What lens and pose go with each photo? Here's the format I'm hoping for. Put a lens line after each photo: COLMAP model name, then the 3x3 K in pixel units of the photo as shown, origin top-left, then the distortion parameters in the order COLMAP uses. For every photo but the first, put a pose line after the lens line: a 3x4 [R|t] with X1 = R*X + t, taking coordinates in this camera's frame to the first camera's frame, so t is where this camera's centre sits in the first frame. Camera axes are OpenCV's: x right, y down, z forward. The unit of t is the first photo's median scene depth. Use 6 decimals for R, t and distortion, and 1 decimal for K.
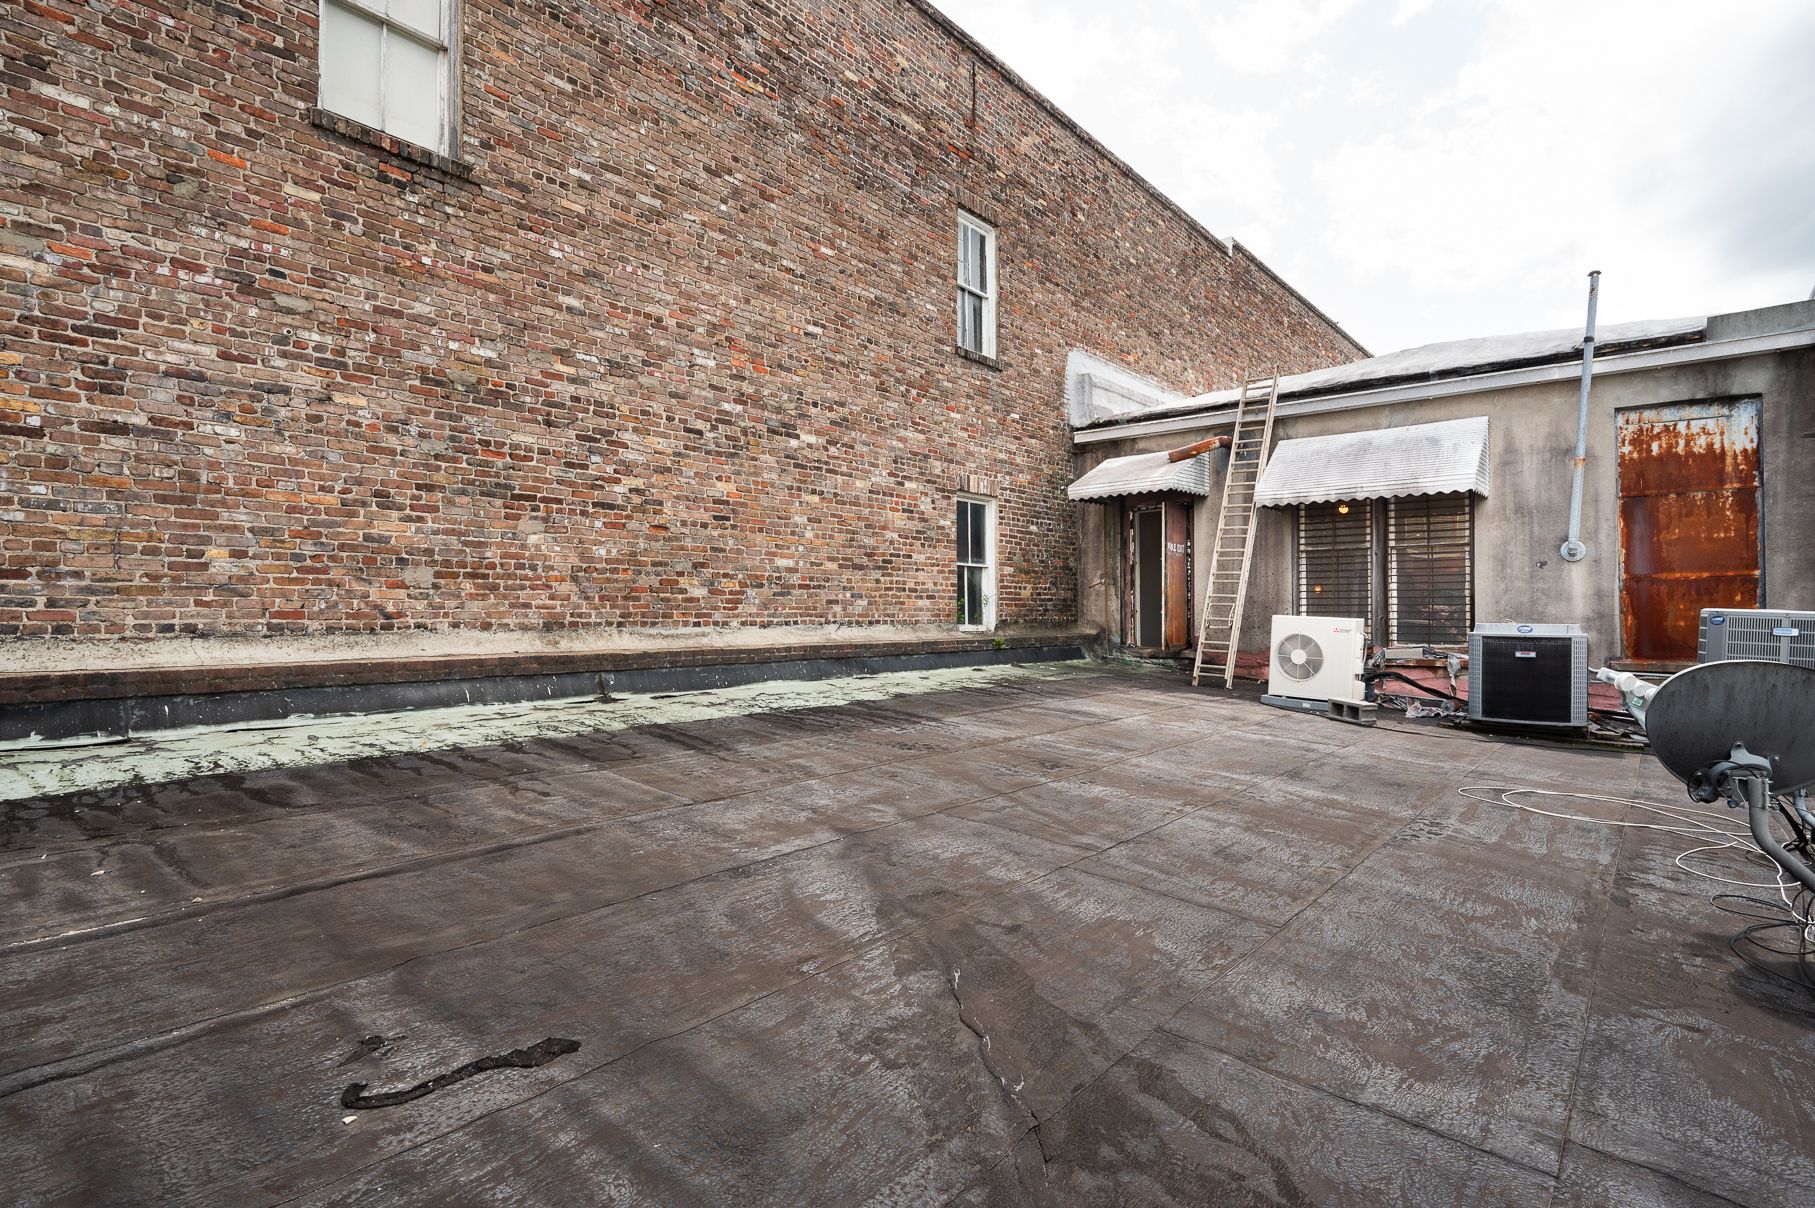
lens RADIAL K [[883.2, 0, 912.3], [0, 883.2, 607.0], [0, 0, 1]] dist [-0.001459, 0.000198]
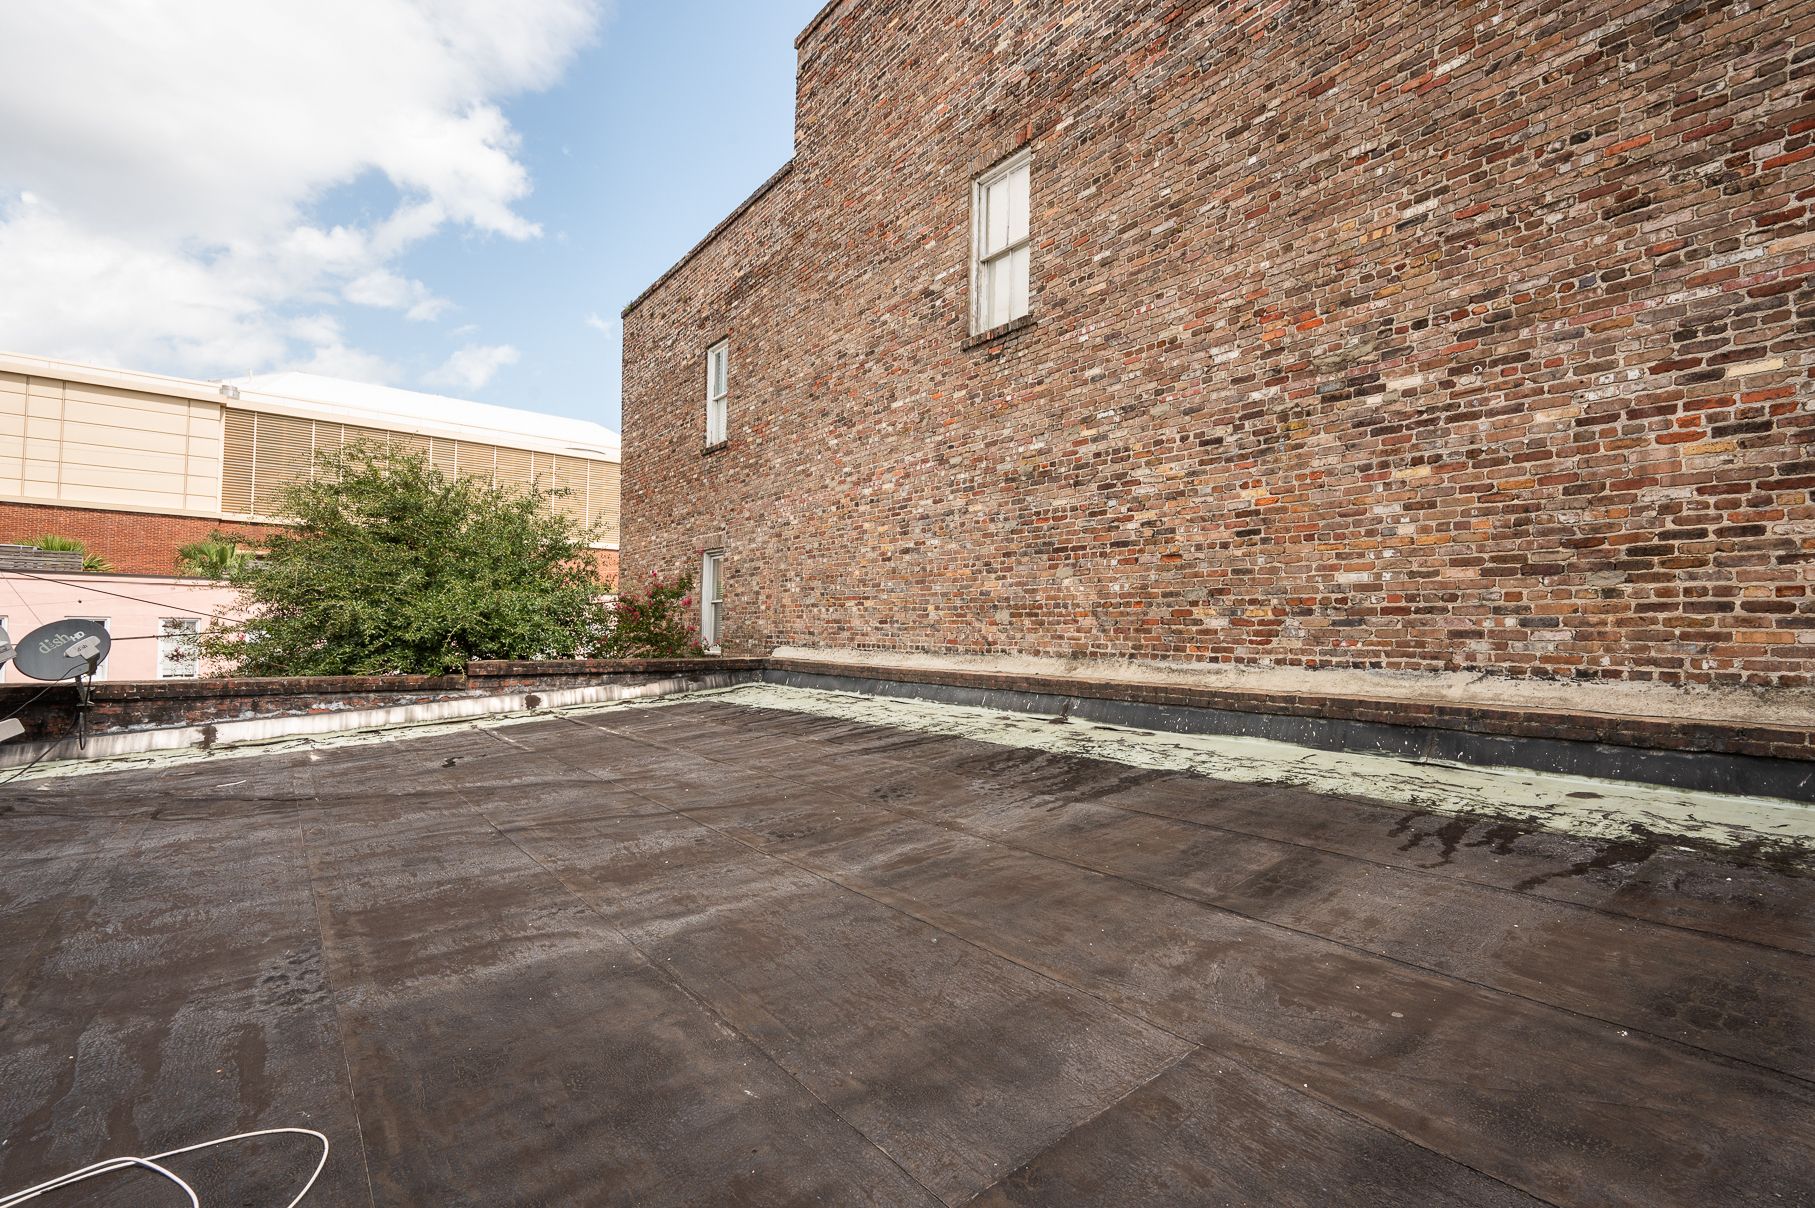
lens RADIAL K [[823.5, 0, 915.0], [0, 823.5, 605.7], [0, 0, 1]] dist [0.000521, 0.000204]
pose [[-0.197400, -0.033900, -0.979737, 0.625480], [-0.005379, 0.999424, -0.033498, -0.005150], [0.980308, -0.001343, -0.197469, 0.883334]]
